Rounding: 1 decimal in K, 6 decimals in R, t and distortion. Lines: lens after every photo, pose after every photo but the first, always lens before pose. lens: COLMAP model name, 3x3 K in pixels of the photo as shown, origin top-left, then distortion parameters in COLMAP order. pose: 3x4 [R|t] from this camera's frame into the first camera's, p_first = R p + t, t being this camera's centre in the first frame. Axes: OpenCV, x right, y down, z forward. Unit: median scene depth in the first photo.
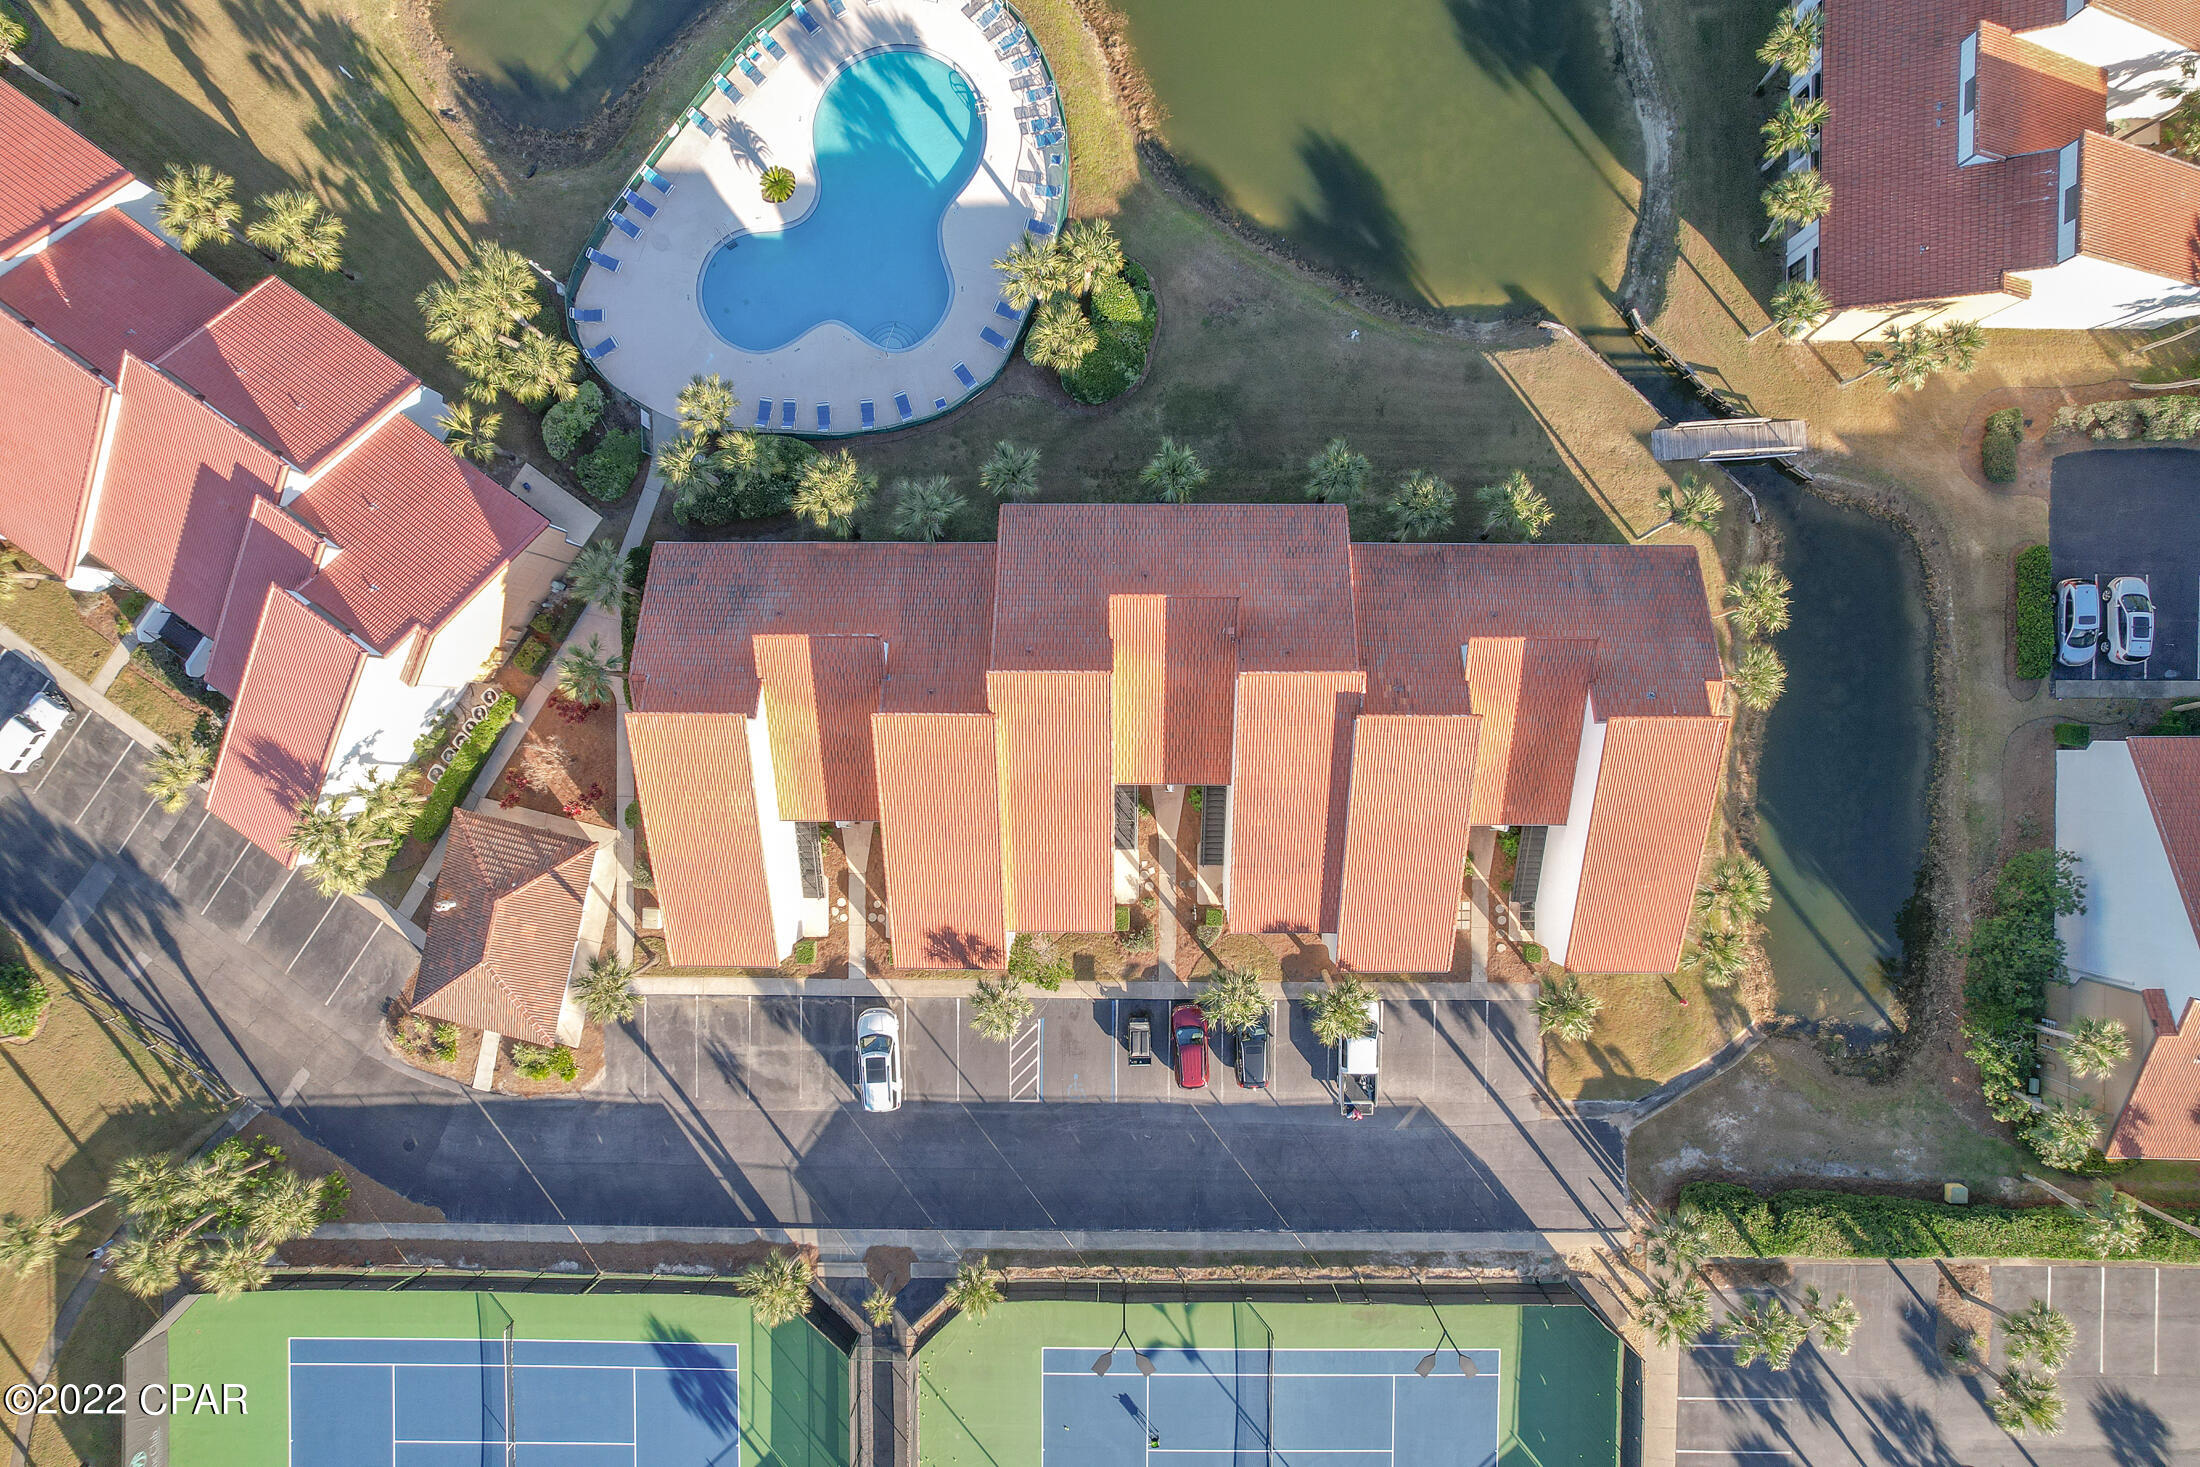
lens RADIAL K [[1415.5, 0, 1105.8], [0, 1415.5, 730.9], [0, 0, 1]] dist [-0.048672, 0.028664]
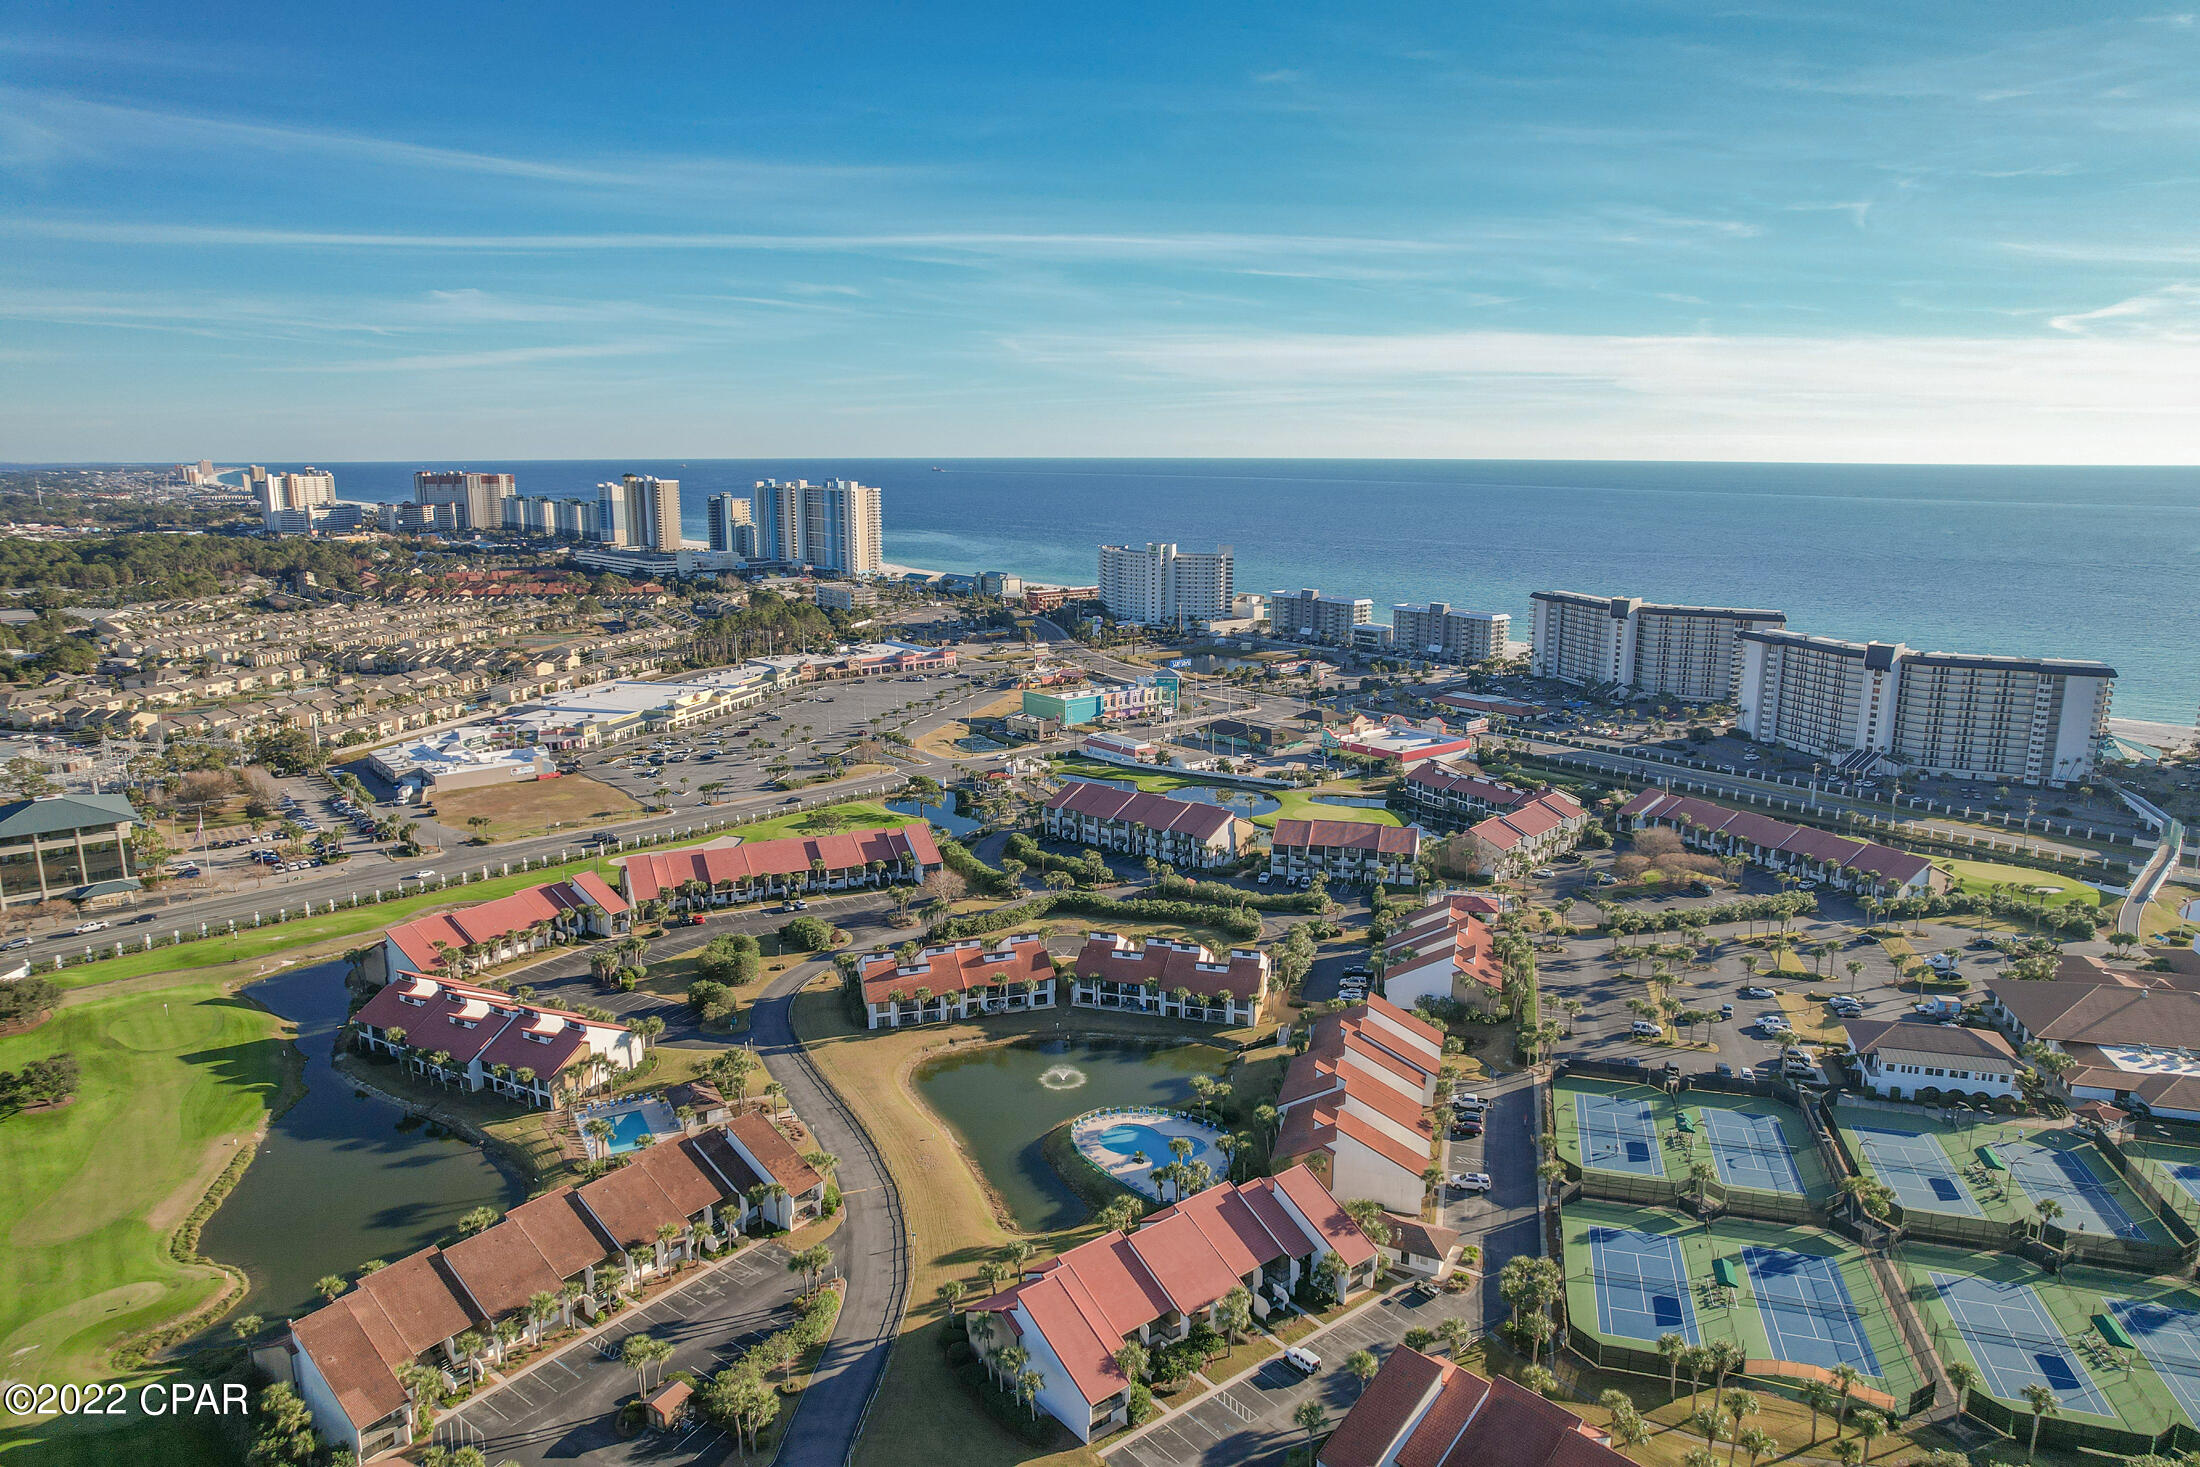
lens RADIAL K [[1415.5, 0, 1102.2], [0, 1415.5, 735.8], [0, 0, 1]] dist [-0.048672, 0.028664]
pose [[0.267429, -0.172262, 0.948055, -2.674906], [0.963001, 0.081811, -0.256780, 0.177177], [-0.033328, 0.981648, 0.187767, -0.300968]]
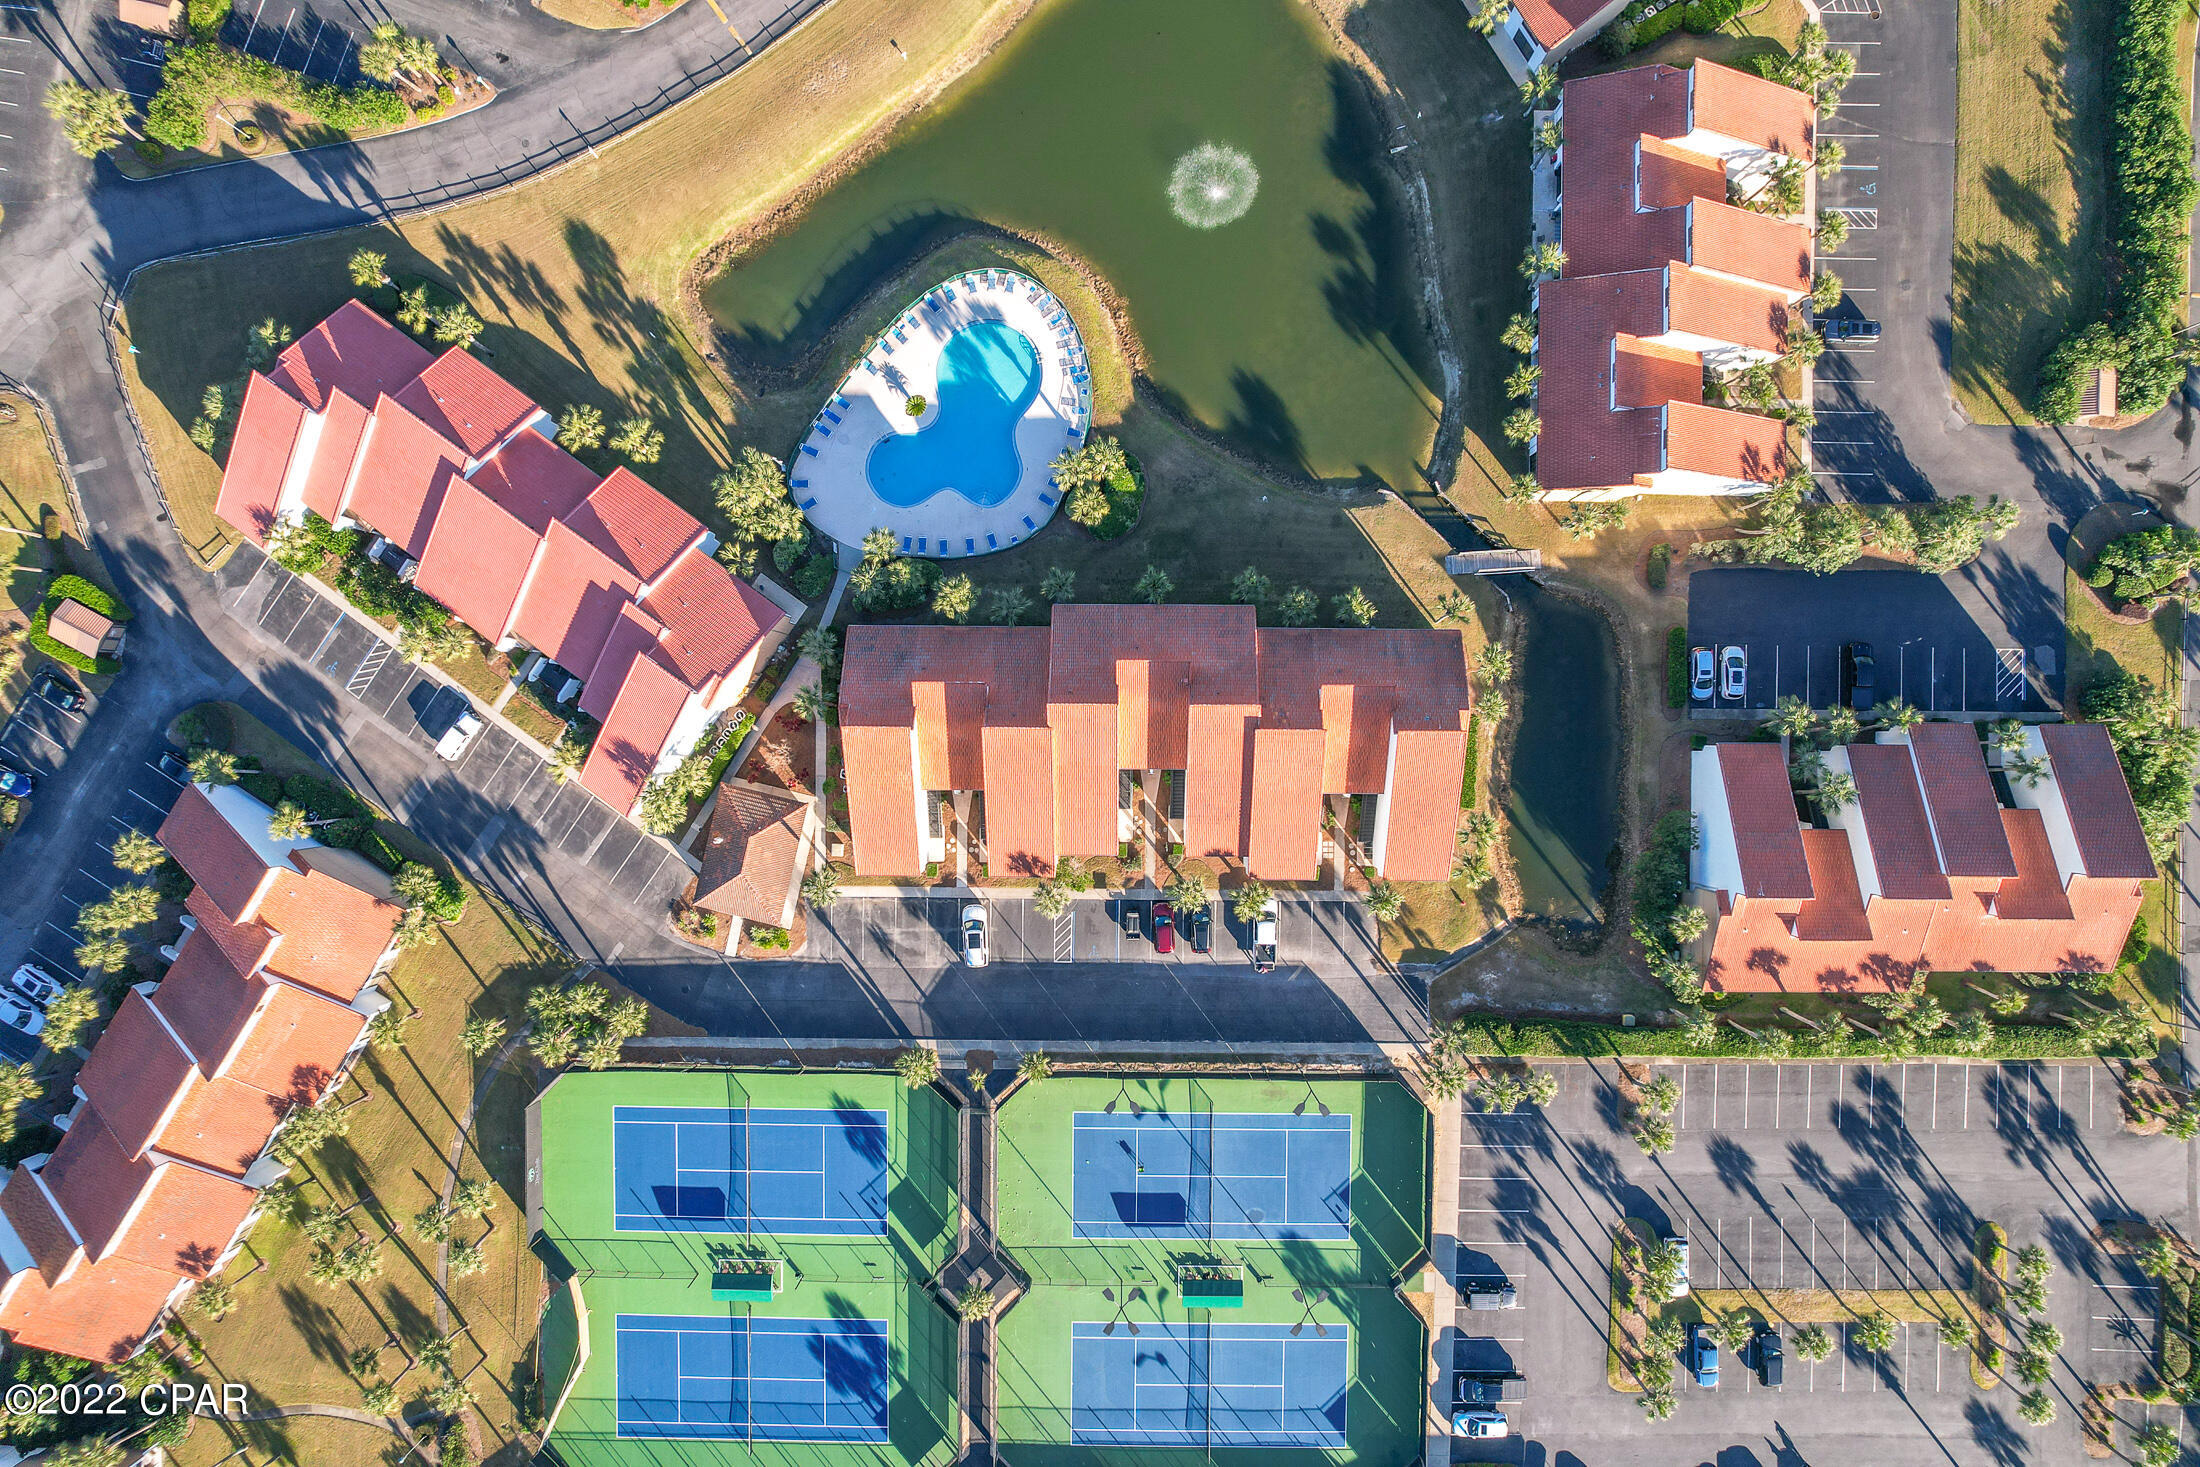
lens RADIAL K [[1415.5, 0, 1094.8], [0, 1415.5, 740.0], [0, 0, 1]] dist [-0.048672, 0.028664]
pose [[0.999972, 0.003728, -0.006543, -0.010774], [-0.003693, 0.999979, 0.005400, -0.005620], [0.006563, -0.005376, 0.999964, -0.657170]]
